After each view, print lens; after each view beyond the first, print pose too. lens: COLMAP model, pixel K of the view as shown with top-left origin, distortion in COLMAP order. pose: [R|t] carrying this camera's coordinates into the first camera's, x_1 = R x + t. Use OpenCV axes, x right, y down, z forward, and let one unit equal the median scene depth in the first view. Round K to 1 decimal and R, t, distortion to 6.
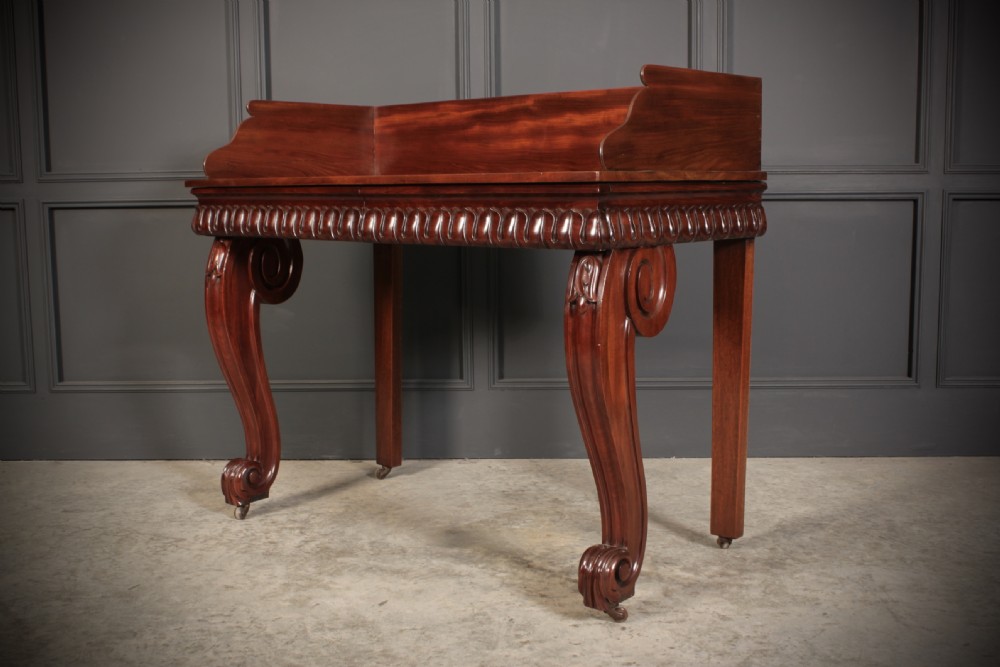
lens RADIAL K [[1164.8, 0, 498.5], [0, 1164.8, 331.9], [0, 0, 1]] dist [-0.068409, 0.069641]
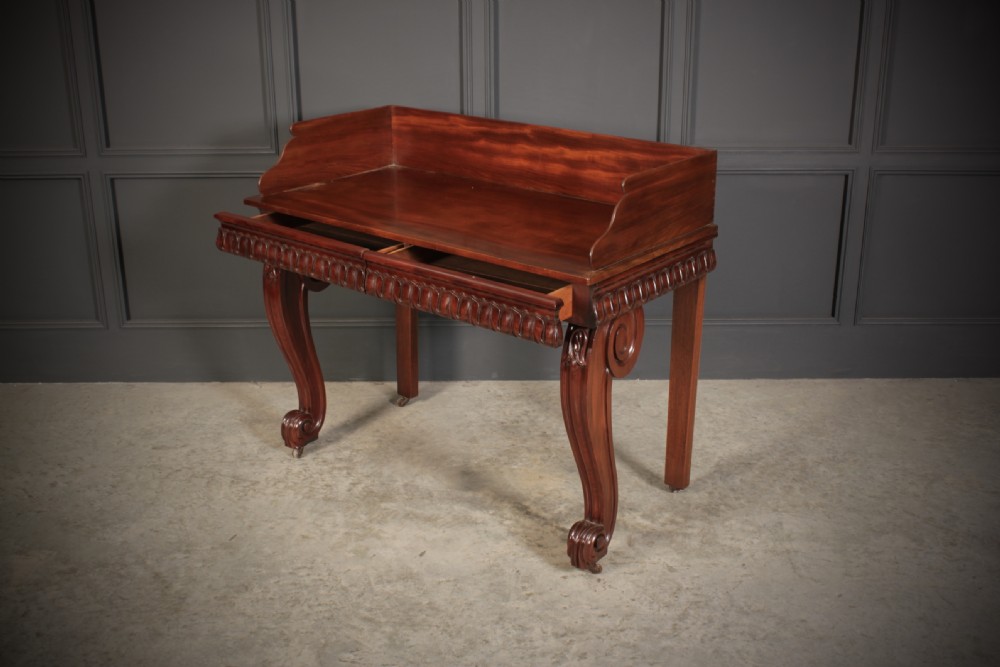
lens RADIAL K [[1164.8, 0, 498.5], [0, 1164.8, 331.9], [0, 0, 1]] dist [-0.068409, 0.069641]
pose [[0.999532, -0.004634, 0.030251, -0.046604], [-0.002285, 0.974415, 0.224743, -0.301180], [-0.030519, -0.224706, 0.973948, -0.250840]]
